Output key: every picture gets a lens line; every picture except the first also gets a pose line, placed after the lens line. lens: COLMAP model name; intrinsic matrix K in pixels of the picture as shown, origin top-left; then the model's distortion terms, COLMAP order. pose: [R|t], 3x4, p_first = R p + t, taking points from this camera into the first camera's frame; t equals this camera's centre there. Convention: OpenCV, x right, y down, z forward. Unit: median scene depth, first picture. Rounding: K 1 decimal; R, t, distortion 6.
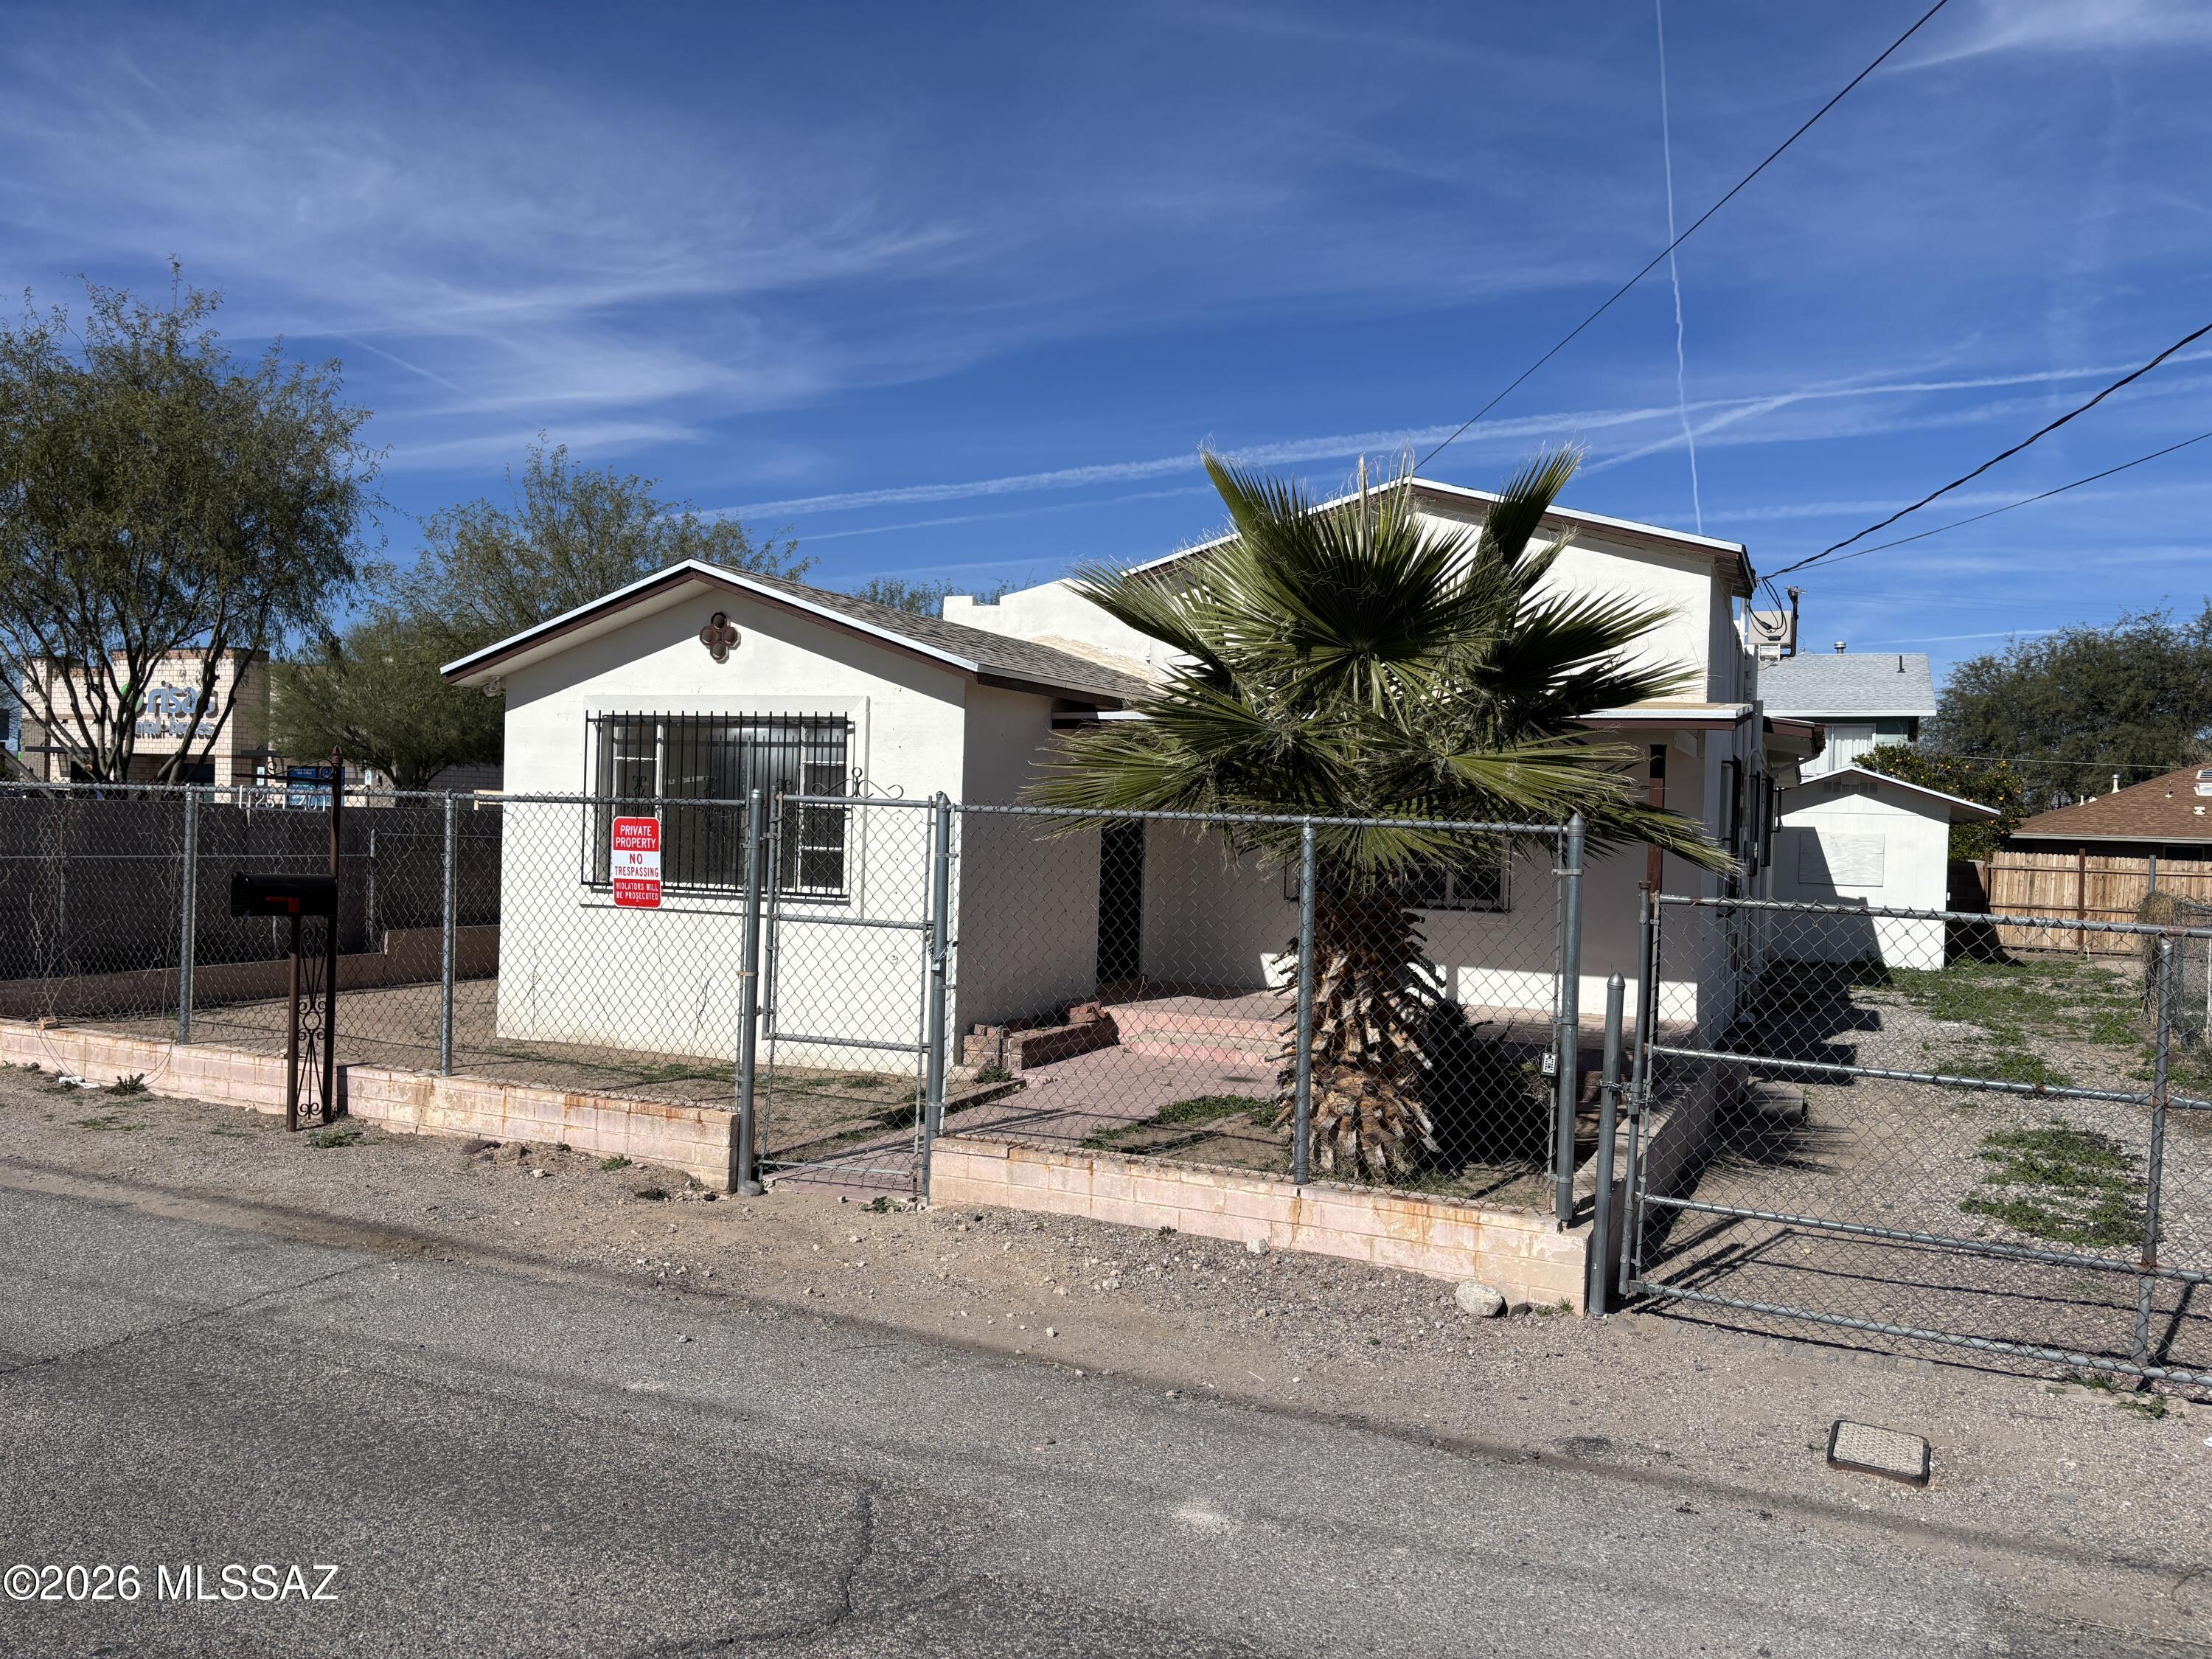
lens RADIAL K [[1669.5, 0, 1106.0], [0, 1669.5, 829.5], [0, 0, 1]] dist [0.000305, 0.000064]
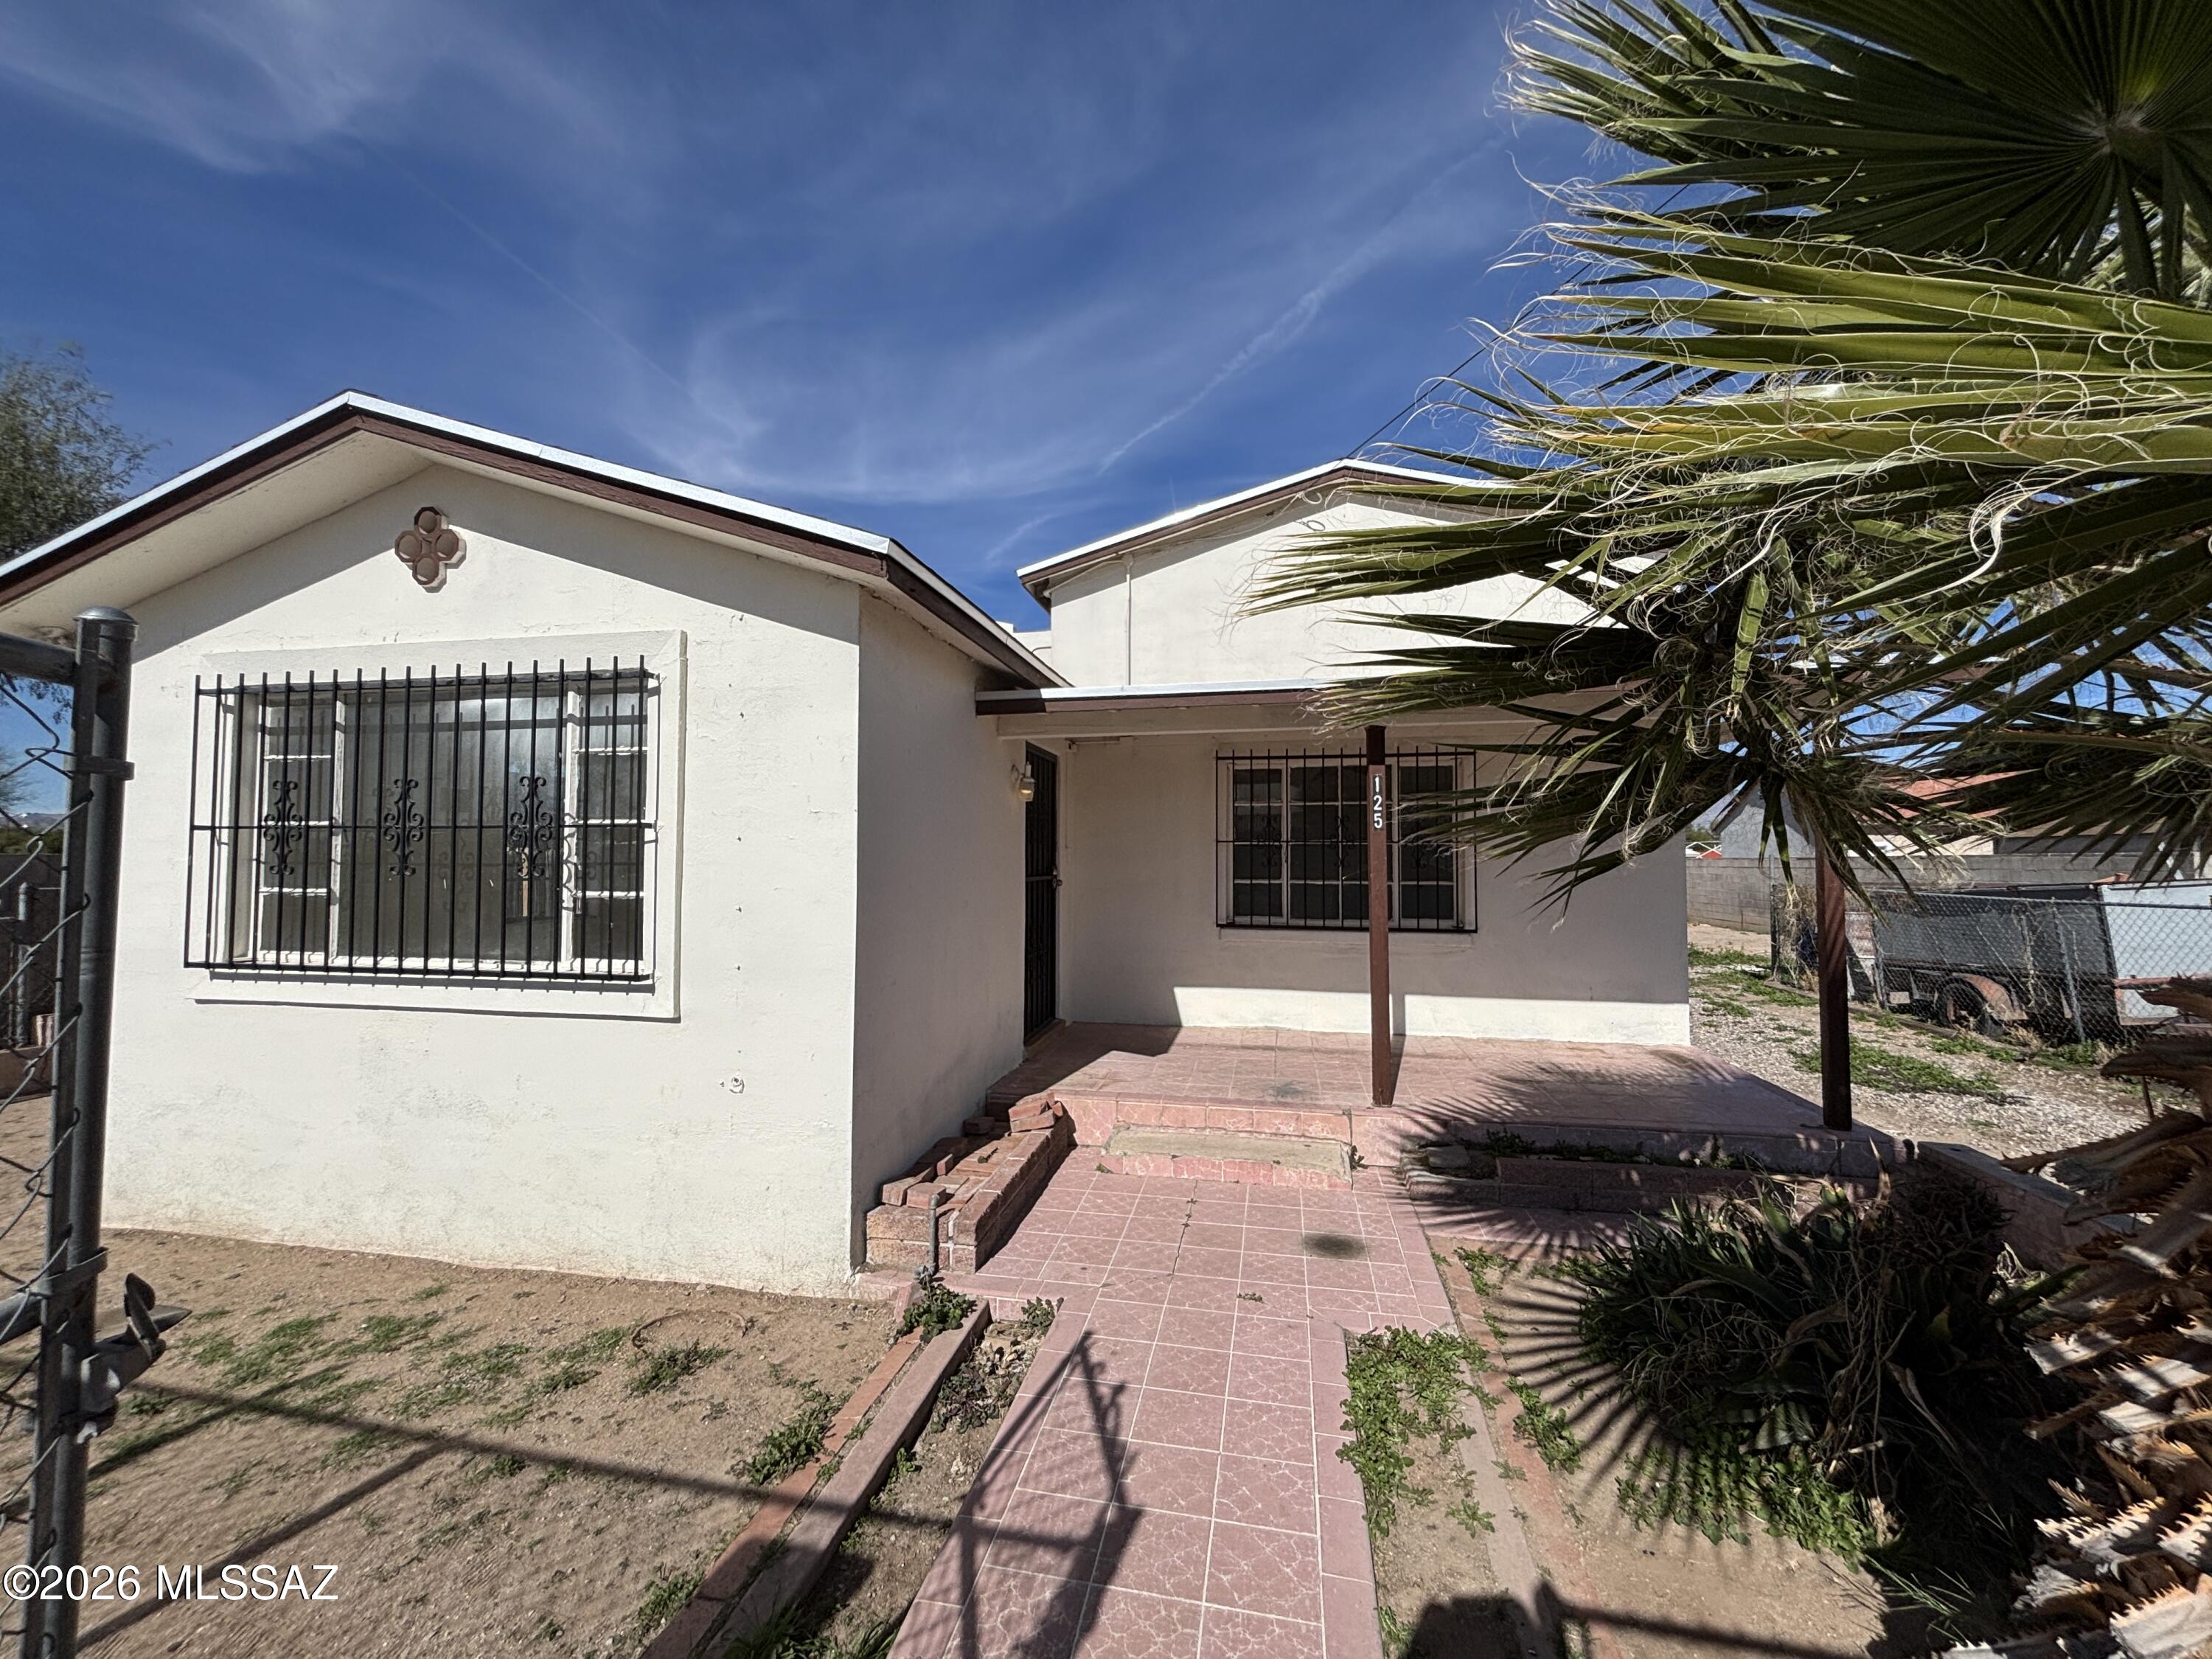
lens RADIAL K [[826.8, 0, 1106.0], [0, 826.8, 829.5], [0, 0, 1]] dist [-0.030573, -0.000055]
pose [[0.965605, -0.015925, 0.259524, -0.073498], [0.024135, 0.999303, -0.028476, 0.001114], [-0.258890, 0.033760, 0.965317, 0.673294]]
